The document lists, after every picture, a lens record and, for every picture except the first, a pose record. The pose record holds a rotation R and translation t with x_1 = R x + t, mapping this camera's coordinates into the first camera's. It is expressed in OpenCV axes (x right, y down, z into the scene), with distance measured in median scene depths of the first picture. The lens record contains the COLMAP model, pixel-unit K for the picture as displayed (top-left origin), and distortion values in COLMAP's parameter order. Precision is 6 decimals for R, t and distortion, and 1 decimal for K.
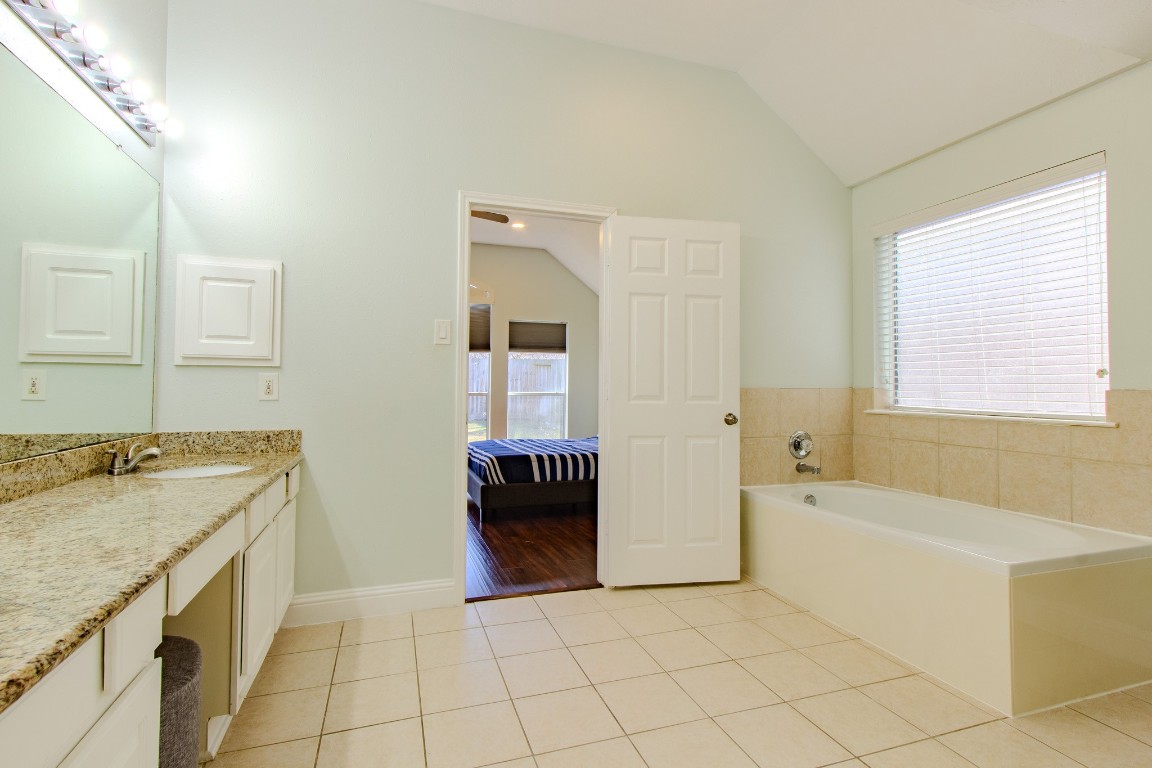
lens RADIAL K [[536.3, 0, 568.0], [0, 536.3, 378.1], [0, 0, 1]] dist [0.002713, -0.000073]
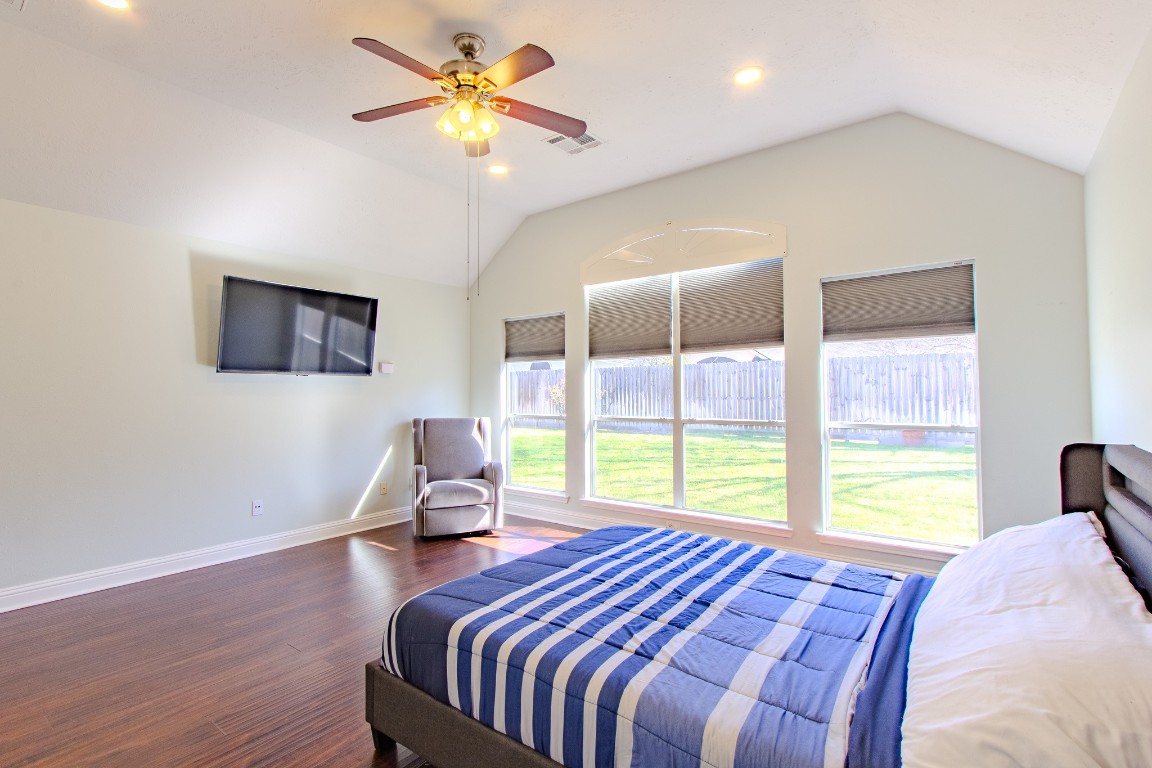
lens RADIAL K [[536.3, 0, 568.0], [0, 536.3, 378.1], [0, 0, 1]] dist [0.002713, -0.000073]
pose [[0.560004, -0.027737, -0.828025, 0.174277], [0.028148, 0.999499, -0.014445, -0.014044], [0.828011, -0.015218, 0.560505, 0.511932]]
